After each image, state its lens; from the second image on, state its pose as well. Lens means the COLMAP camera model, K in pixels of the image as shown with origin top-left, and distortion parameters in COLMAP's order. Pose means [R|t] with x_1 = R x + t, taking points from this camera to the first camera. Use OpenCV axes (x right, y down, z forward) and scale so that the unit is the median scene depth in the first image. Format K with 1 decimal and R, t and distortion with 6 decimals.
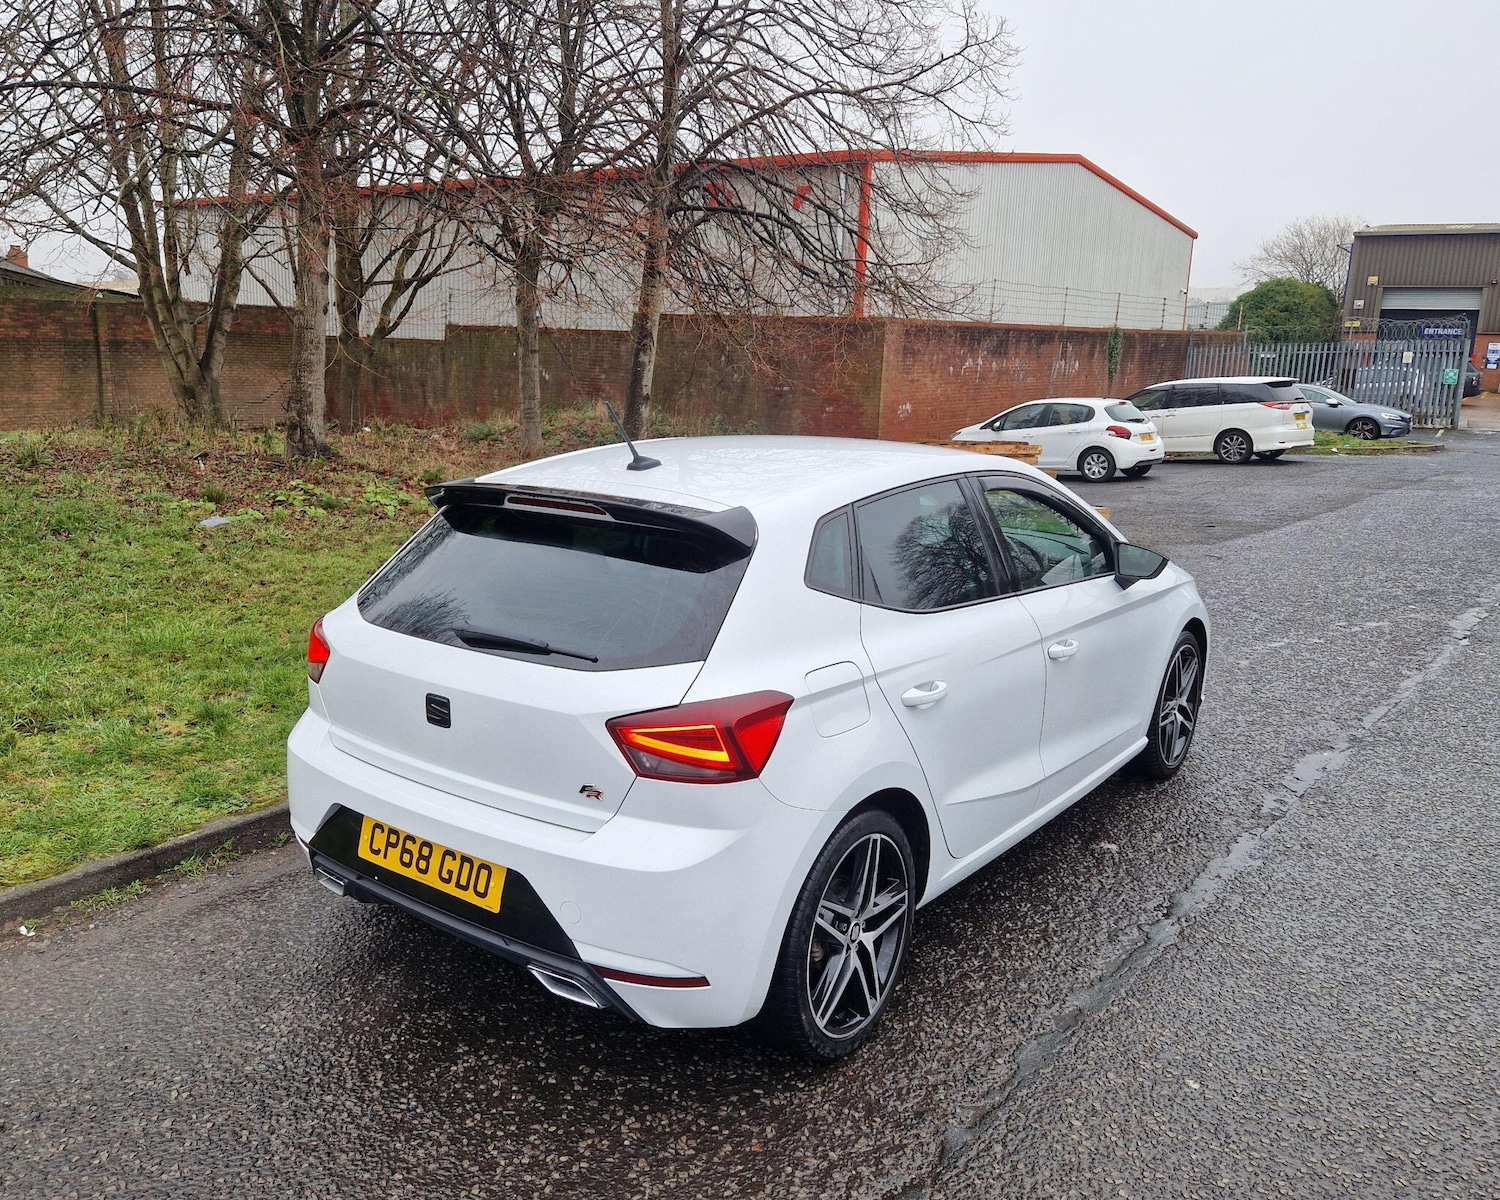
lens RADIAL K [[1139.7, 0, 713.9], [0, 1139.7, 555.8], [0, 0, 1]] dist [0.072745, -0.052391]
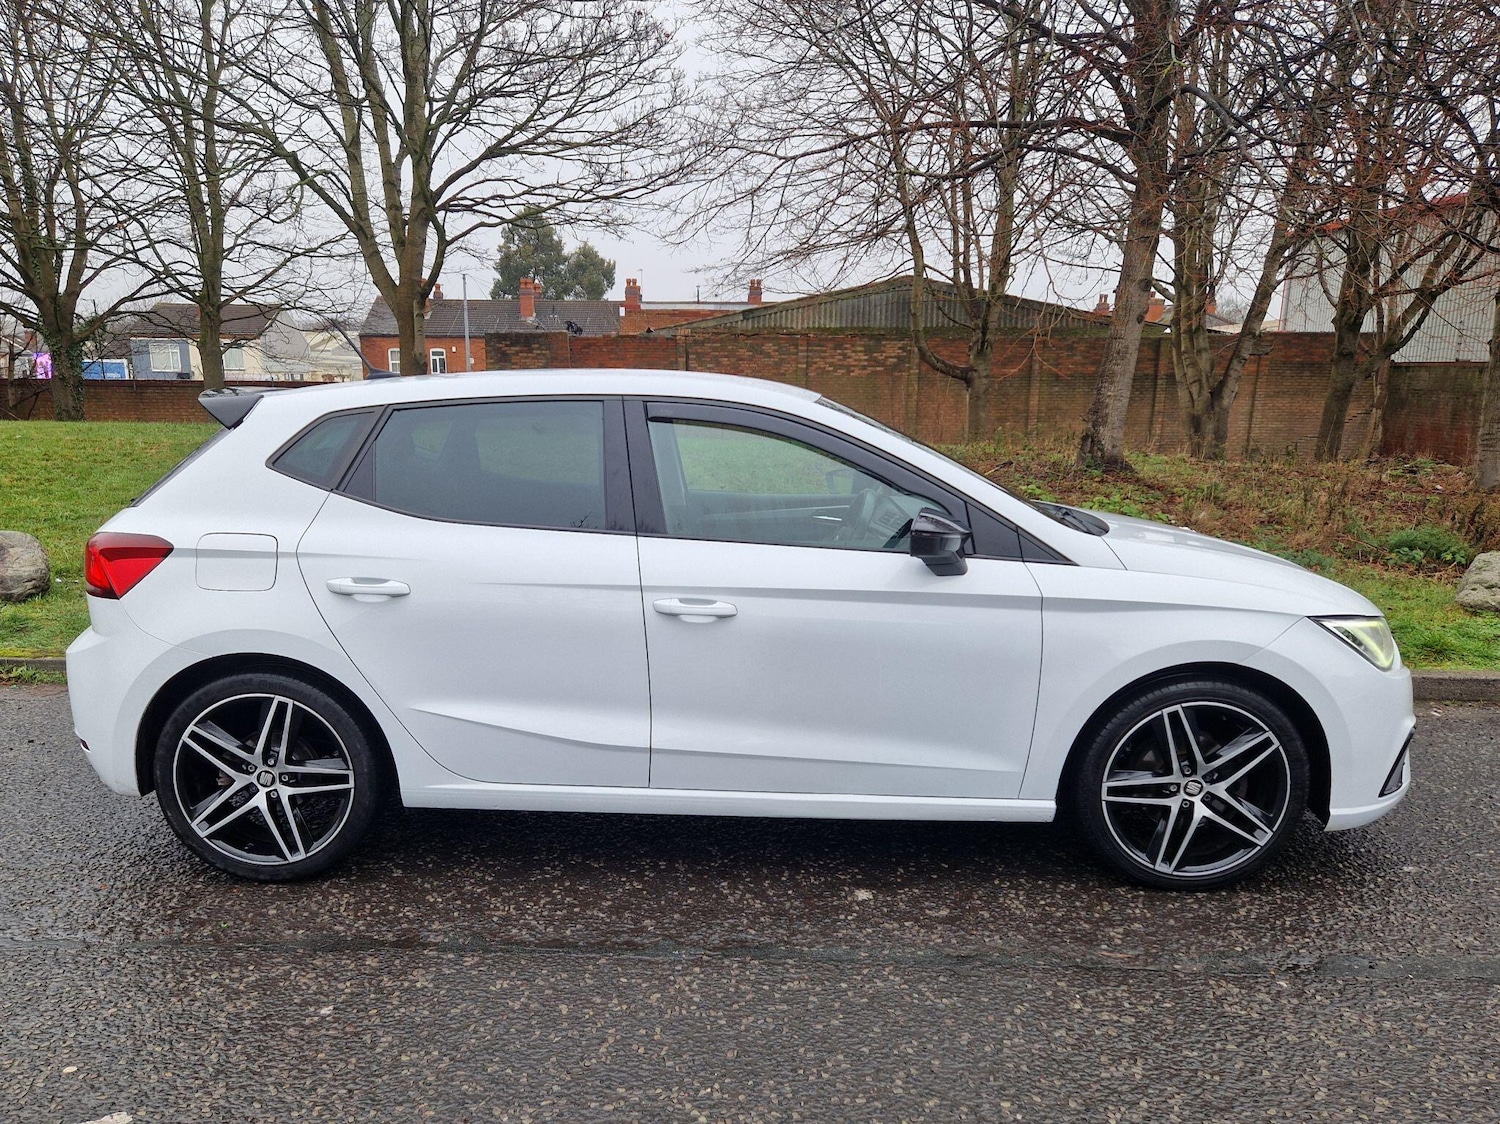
lens RADIAL K [[1222.6, 0, 750.0], [0, 1222.6, 562.0], [0, 0, 1]] dist [-0.005019, -0.002170]
pose [[0.611231, 0.095611, -0.785656, 0.316106], [-0.126926, 0.991670, 0.021936, 0.007727], [0.781209, 0.086312, 0.618274, 0.146088]]
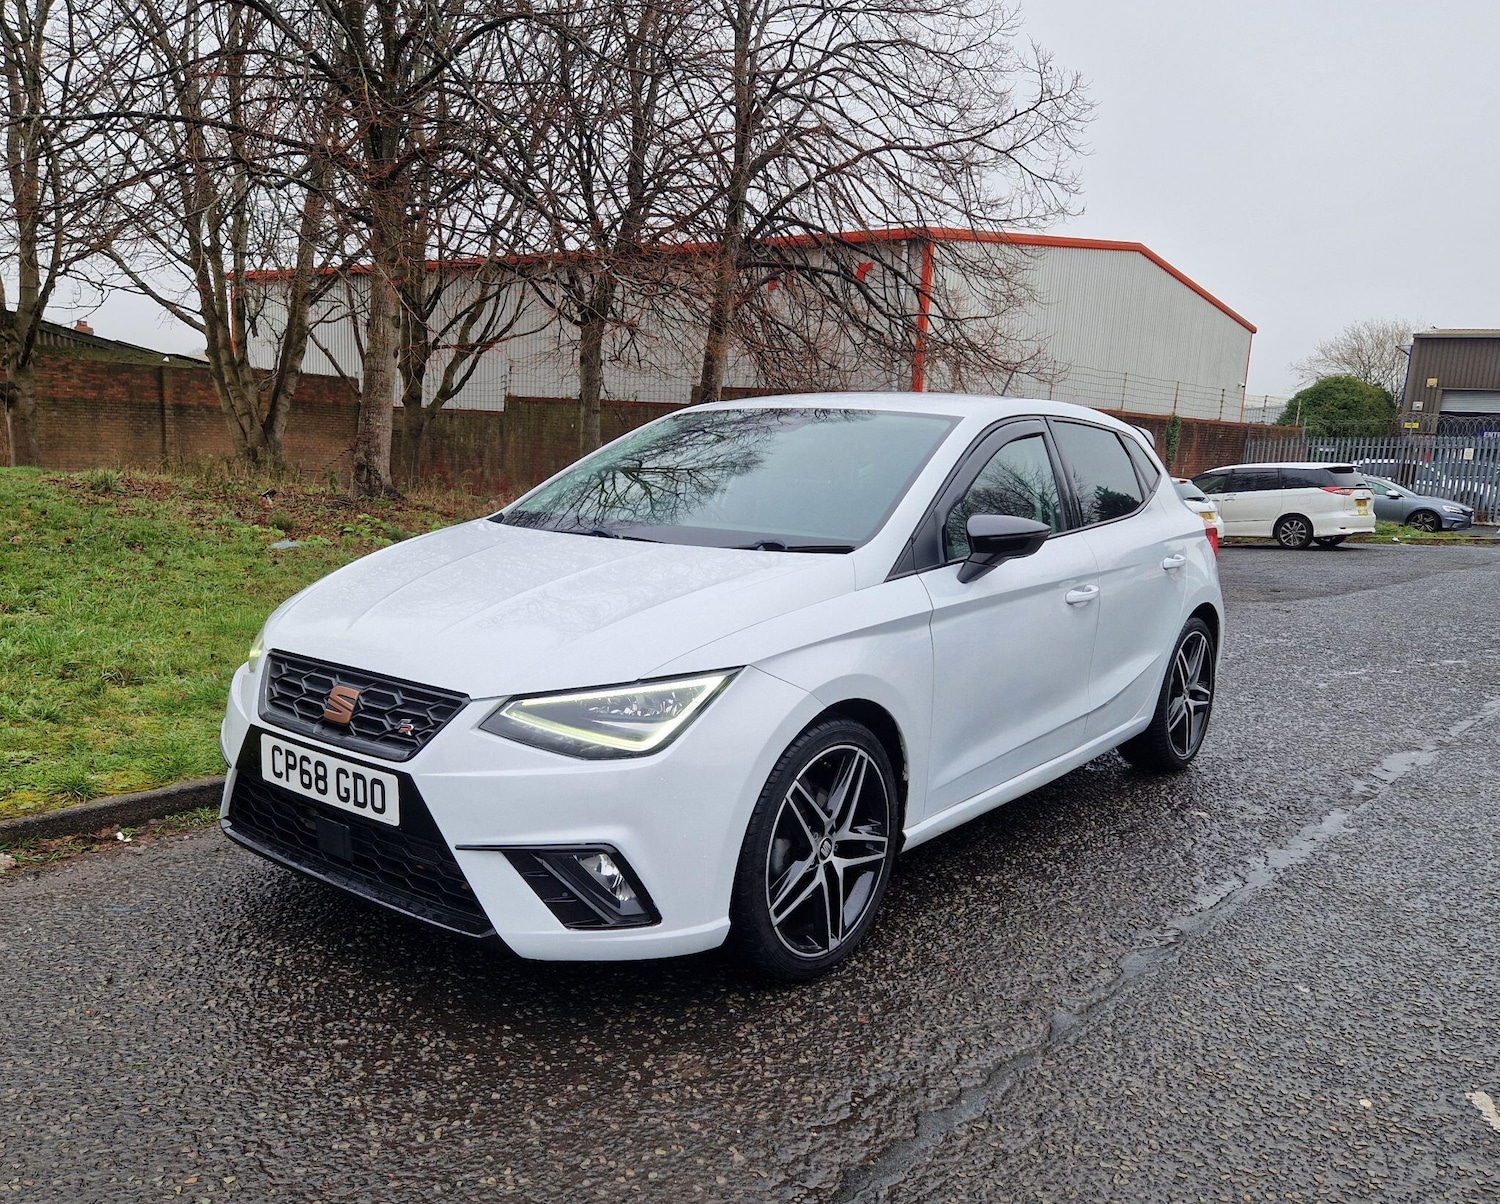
lens RADIAL K [[1141.0, 0, 741.5], [0, 1141.0, 620.8], [0, 0, 1]] dist [0.076755, -0.060951]
pose [[0.999537, 0.025807, -0.016103, -0.013074], [-0.026212, 0.999331, -0.025503, 0.042693], [0.015434, 0.025913, 0.999545, 0.000197]]
